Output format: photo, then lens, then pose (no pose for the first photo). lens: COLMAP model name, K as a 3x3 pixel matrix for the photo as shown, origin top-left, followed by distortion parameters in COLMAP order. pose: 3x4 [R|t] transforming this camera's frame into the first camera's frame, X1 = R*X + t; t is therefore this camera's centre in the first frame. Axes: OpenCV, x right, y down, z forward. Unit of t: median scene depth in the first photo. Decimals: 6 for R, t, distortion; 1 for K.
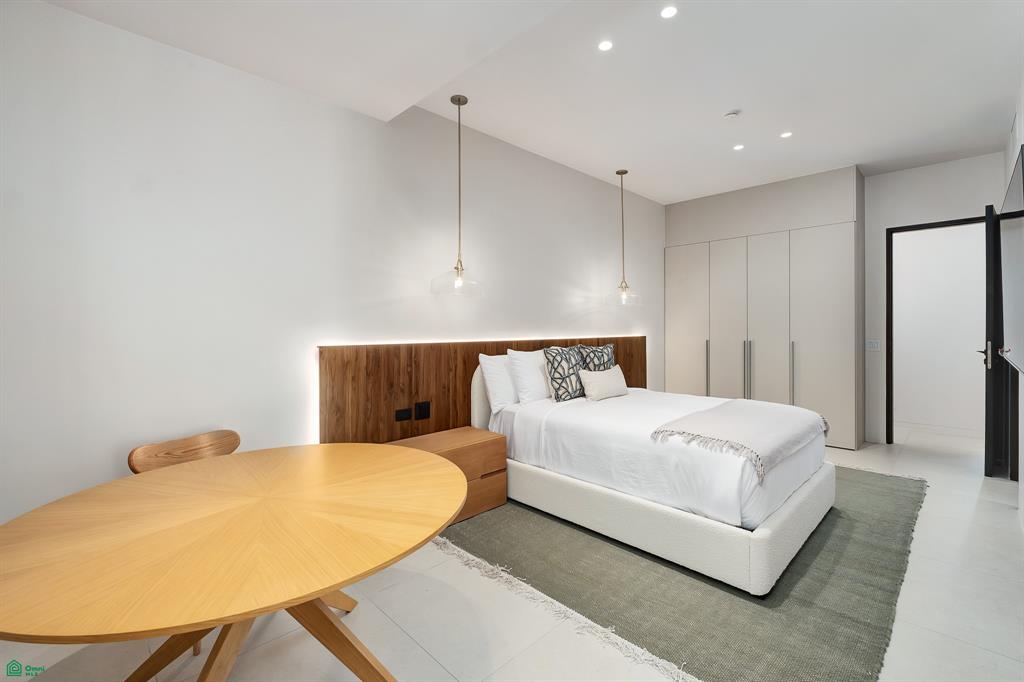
lens RADIAL K [[447.2, 0, 517.5], [0, 447.2, 334.6], [0, 0, 1]] dist [0.000037, -0.000610]
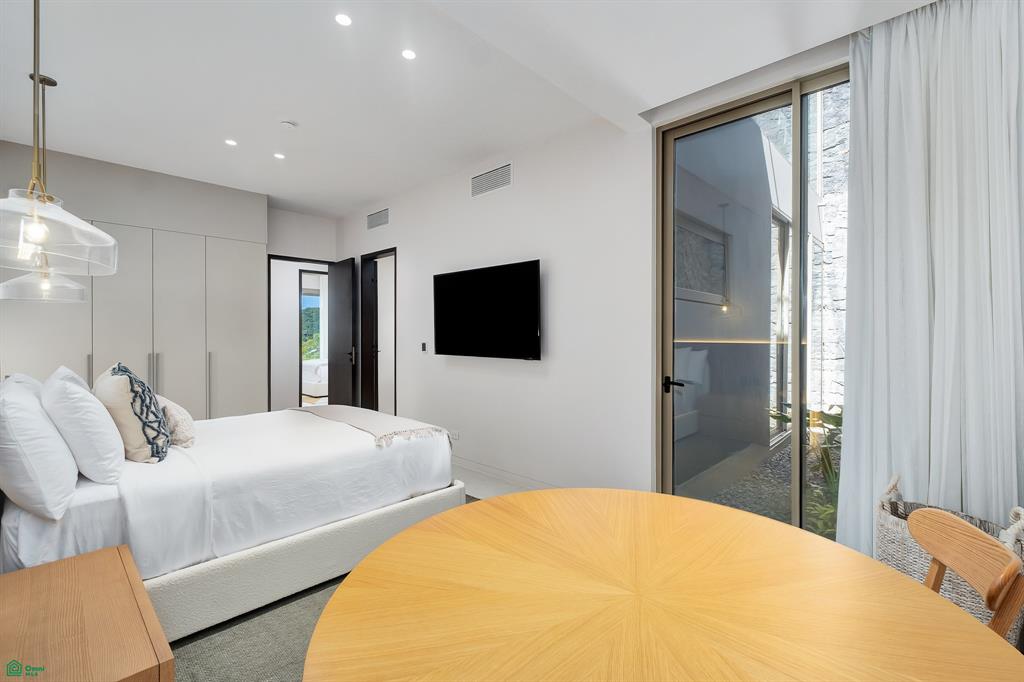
lens RADIAL K [[447.2, 0, 519.4], [0, 447.2, 337.1], [0, 0, 1]] dist [0.000037, -0.000610]
pose [[-0.031246, -0.000235, 0.999512, -0.595723], [0.015129, 0.999885, 0.000709, -0.010797], [-0.999397, 0.015144, -0.031239, 0.578578]]
